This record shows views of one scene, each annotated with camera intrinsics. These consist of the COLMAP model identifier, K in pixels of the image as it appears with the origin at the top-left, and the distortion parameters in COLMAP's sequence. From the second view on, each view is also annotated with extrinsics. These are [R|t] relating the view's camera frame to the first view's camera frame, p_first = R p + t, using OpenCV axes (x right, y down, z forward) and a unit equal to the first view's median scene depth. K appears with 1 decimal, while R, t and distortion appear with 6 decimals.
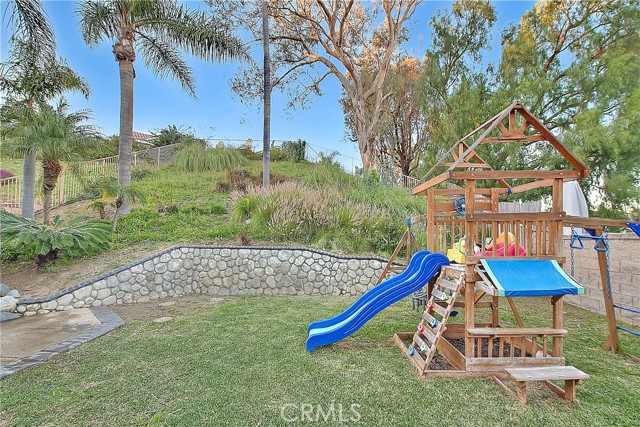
lens RADIAL K [[274.8, 0, 307.9], [0, 274.8, 230.8], [0, 0, 1]] dist [0.001578, 0.000355]
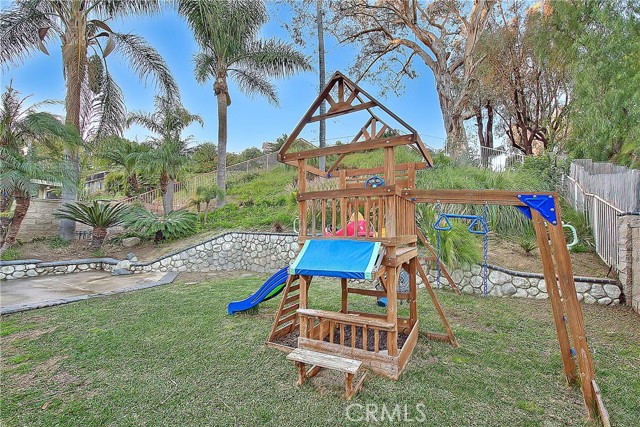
lens RADIAL K [[269.1, 0, 317.0], [0, 269.1, 220.7], [0, 0, 1]] dist [0.000245, 0.000068]
pose [[0.897775, -0.005158, -0.440424, 0.451811], [0.006110, 0.999981, 0.000743, 0.003822], [0.440412, -0.003358, 0.897789, 0.036135]]
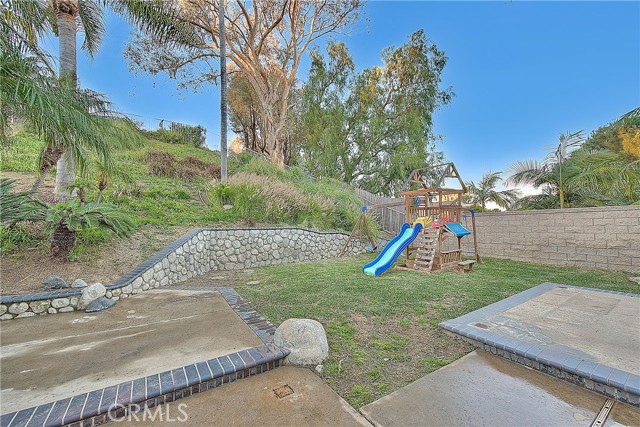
lens RADIAL K [[269.1, 0, 317.0], [0, 269.1, 220.7], [0, 0, 1]] dist [0.000245, 0.000068]
pose [[0.822201, -0.016377, 0.568961, -0.689571], [0.009313, 0.999839, 0.015322, 0.010130], [-0.569121, -0.007299, 0.822222, -0.142155]]
